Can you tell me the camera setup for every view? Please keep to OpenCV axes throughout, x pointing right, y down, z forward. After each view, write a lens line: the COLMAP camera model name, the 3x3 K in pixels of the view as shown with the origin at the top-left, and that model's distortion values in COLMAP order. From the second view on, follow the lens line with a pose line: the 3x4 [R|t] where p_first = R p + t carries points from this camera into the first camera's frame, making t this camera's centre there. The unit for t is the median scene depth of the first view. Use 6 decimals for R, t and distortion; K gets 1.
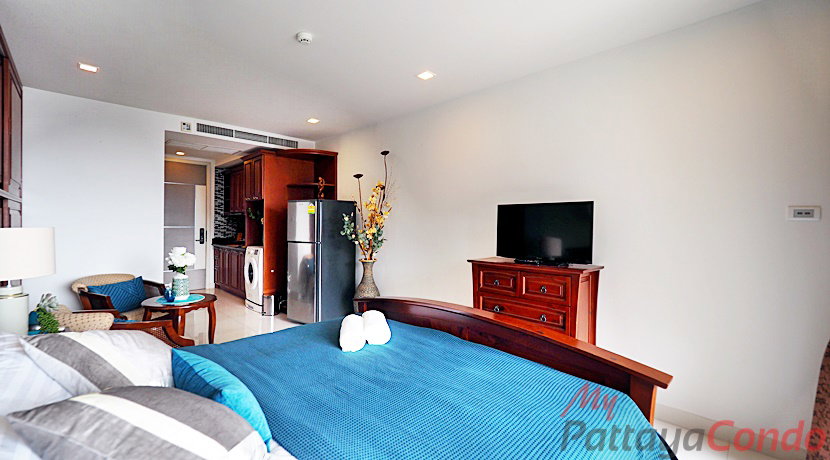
lens RADIAL K [[350.8, 0, 415.0], [0, 350.8, 221.2], [0, 0, 1]] dist [-0.001768, -0.000518]
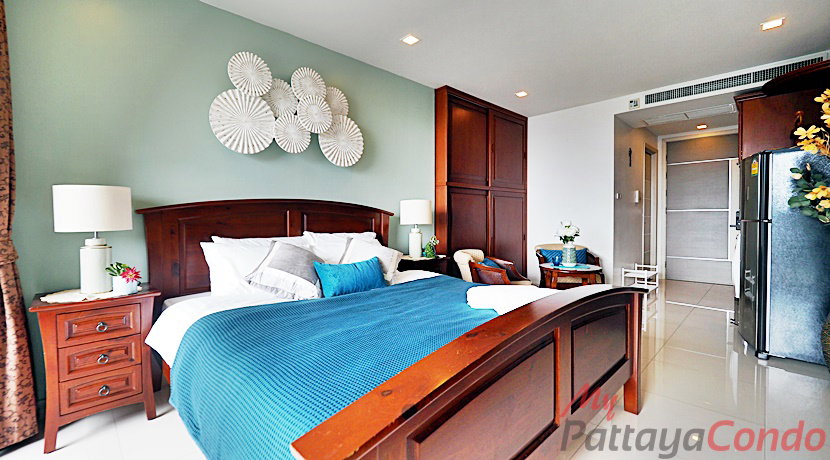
lens RADIAL K [[346.3, 0, 399.0], [0, 346.3, 225.6], [0, 0, 1]] dist [-0.001001, -0.000684]
pose [[-0.068256, 0.022430, -0.997416, 0.363295], [0.008217, 0.999726, 0.021920, 0.044532], [0.997634, -0.006700, -0.068422, 0.404419]]
